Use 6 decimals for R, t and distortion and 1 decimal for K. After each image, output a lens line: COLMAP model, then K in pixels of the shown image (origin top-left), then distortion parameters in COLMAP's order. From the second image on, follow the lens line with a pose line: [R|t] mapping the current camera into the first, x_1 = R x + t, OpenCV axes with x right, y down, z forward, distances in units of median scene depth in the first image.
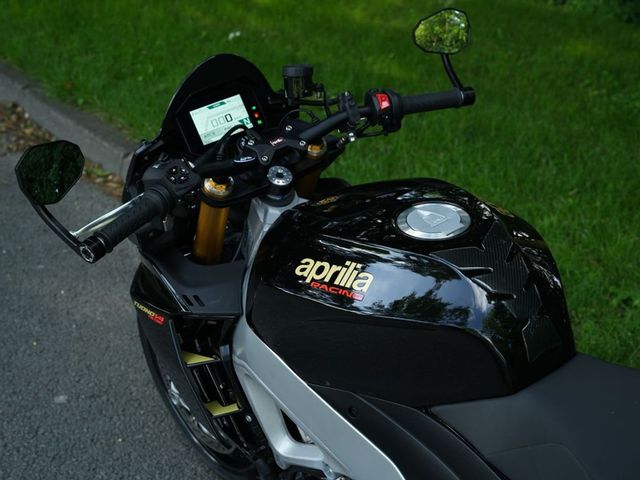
lens RADIAL K [[997.9, 0, 318.6], [0, 997.9, 238.6], [0, 0, 1]] dist [0.026027, 0.000000]
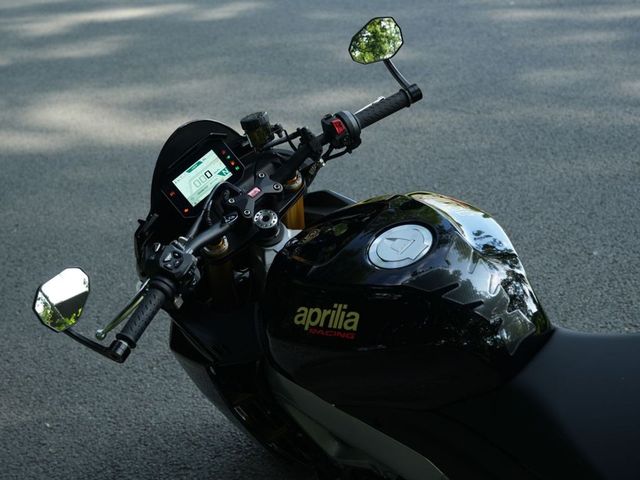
lens RADIAL K [[997.9, 0, 321.2], [0, 997.9, 238.9], [0, 0, 1]] dist [0.026027, 0.000000]
pose [[0.959605, -0.270355, -0.077890, 0.100607], [0.276975, 0.956395, 0.092701, -0.128798], [0.049431, -0.110530, 0.992643, -0.090427]]
